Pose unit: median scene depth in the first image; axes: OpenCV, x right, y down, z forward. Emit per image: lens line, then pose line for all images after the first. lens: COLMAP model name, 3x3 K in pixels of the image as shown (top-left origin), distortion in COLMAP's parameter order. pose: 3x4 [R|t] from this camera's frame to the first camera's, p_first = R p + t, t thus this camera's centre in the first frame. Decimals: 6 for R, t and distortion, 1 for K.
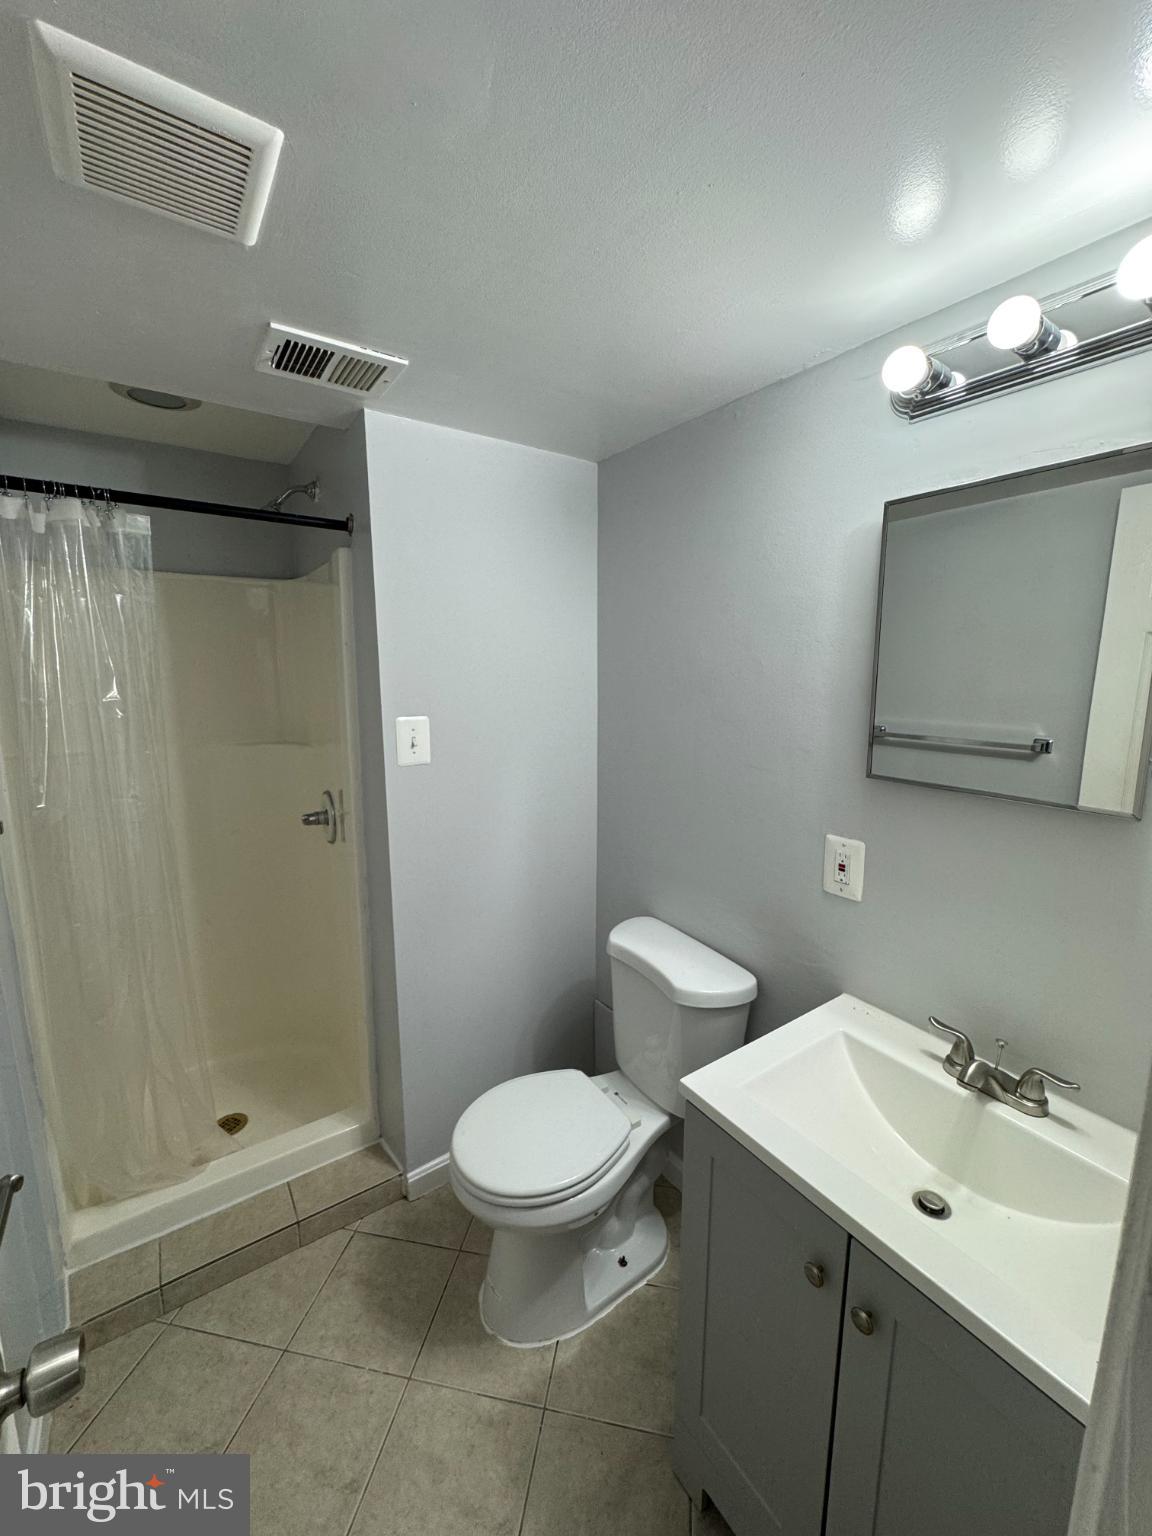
lens RADIAL K [[617.7, 0, 581.9], [0, 617.7, 767.5], [0, 0, 1]] dist [-0.003371, -0.000514]
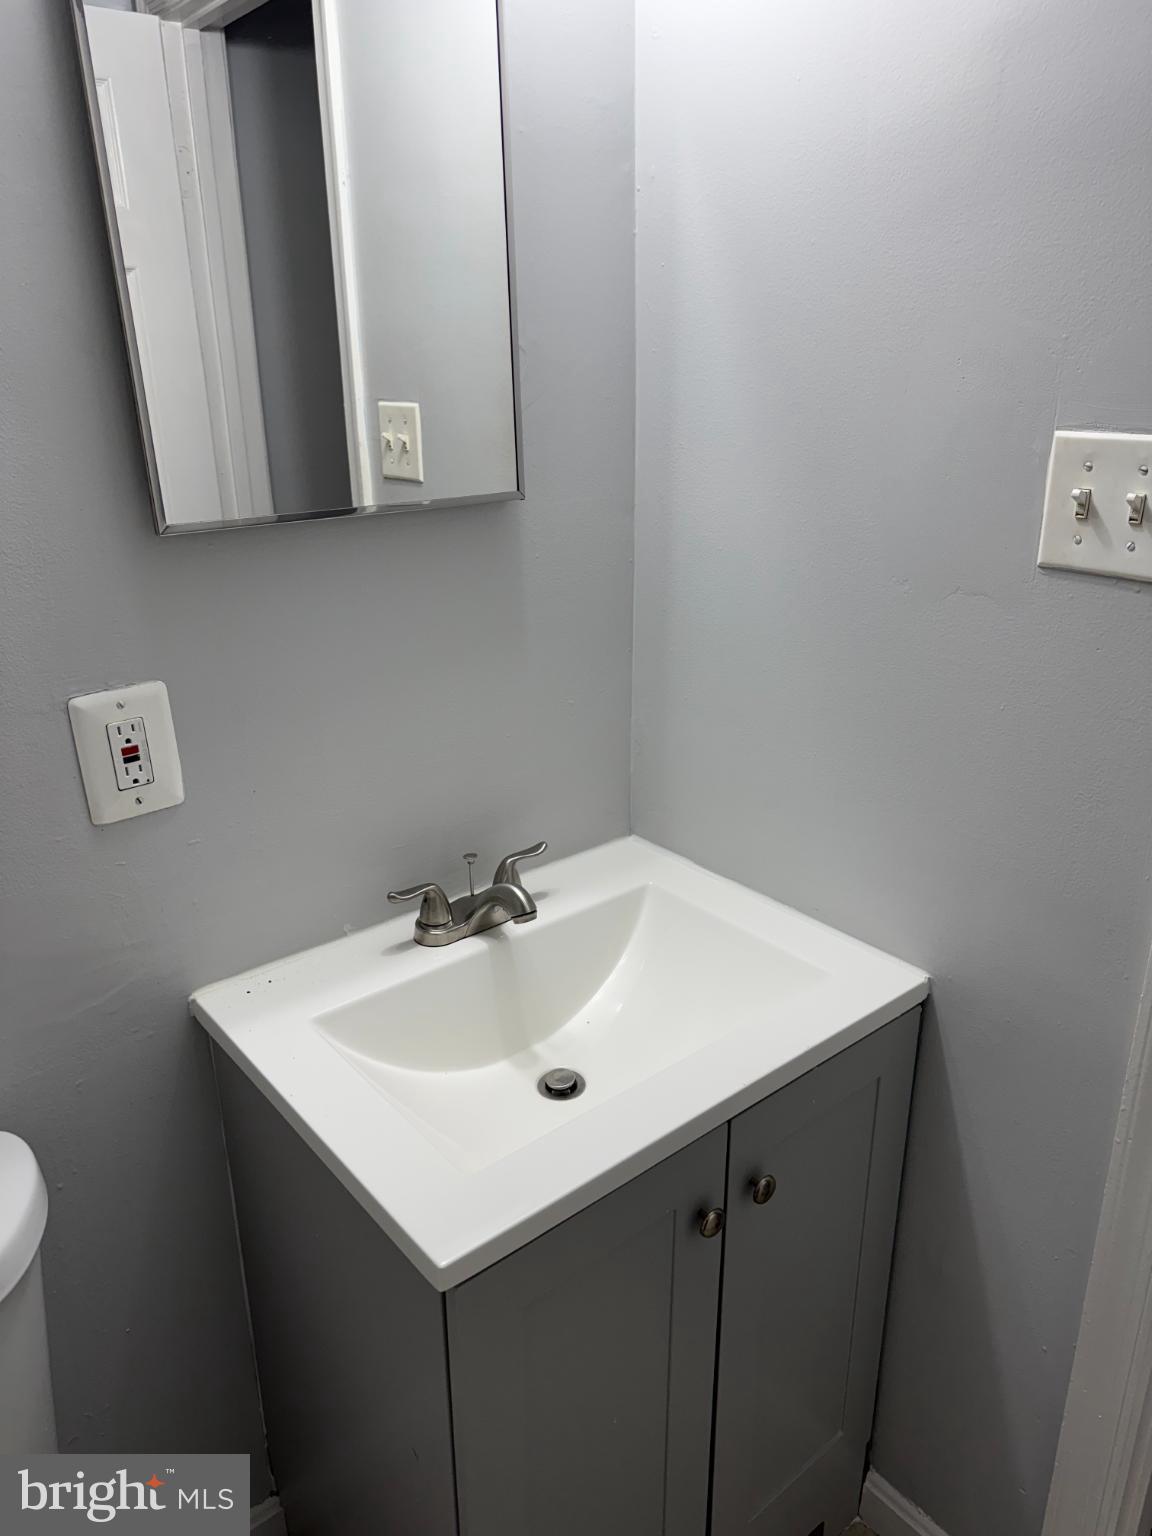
lens RADIAL K [[1088.4, 0, 578.8], [0, 1088.4, 783.0], [0, 0, 1]] dist [0.095175, -0.124326]
pose [[-0.090105, -0.370251, 0.924551, -0.394528], [0.170859, 0.908818, 0.380602, -0.075882], [-0.981167, 0.192262, -0.018629, 0.759404]]
